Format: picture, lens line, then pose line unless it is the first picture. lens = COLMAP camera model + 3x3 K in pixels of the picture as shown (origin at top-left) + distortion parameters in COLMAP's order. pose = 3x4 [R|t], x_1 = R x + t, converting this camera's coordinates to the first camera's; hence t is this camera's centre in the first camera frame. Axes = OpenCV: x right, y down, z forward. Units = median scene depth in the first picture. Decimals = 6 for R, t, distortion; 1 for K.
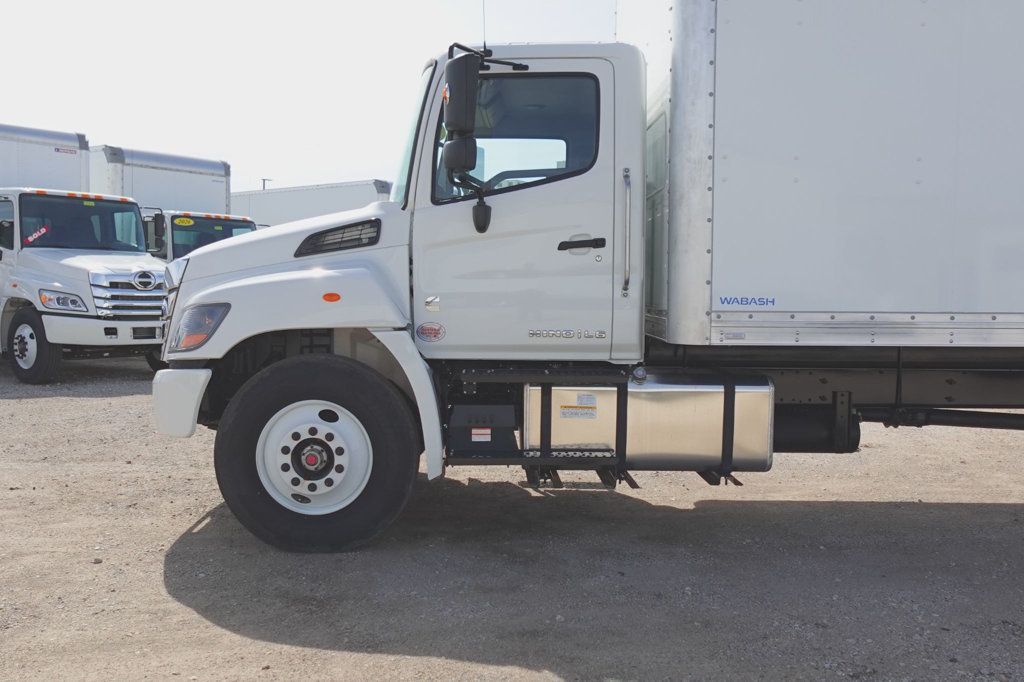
lens RADIAL K [[908.9, 0, 505.2], [0, 908.9, 339.2], [0, 0, 1]] dist [-0.005793, 0.000607]
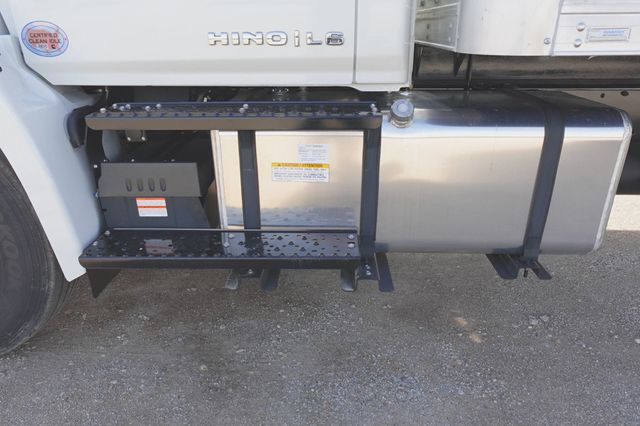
lens RADIAL K [[496.9, 0, 309.4], [0, 496.9, 223.3], [0, 0, 1]] dist [-0.002778, 0.020717]
pose [[0.998822, 0.001673, -0.048494, 0.103657], [0.013881, 0.947790, 0.318594, 0.004580], [0.046495, -0.318891, 0.946650, 0.669034]]
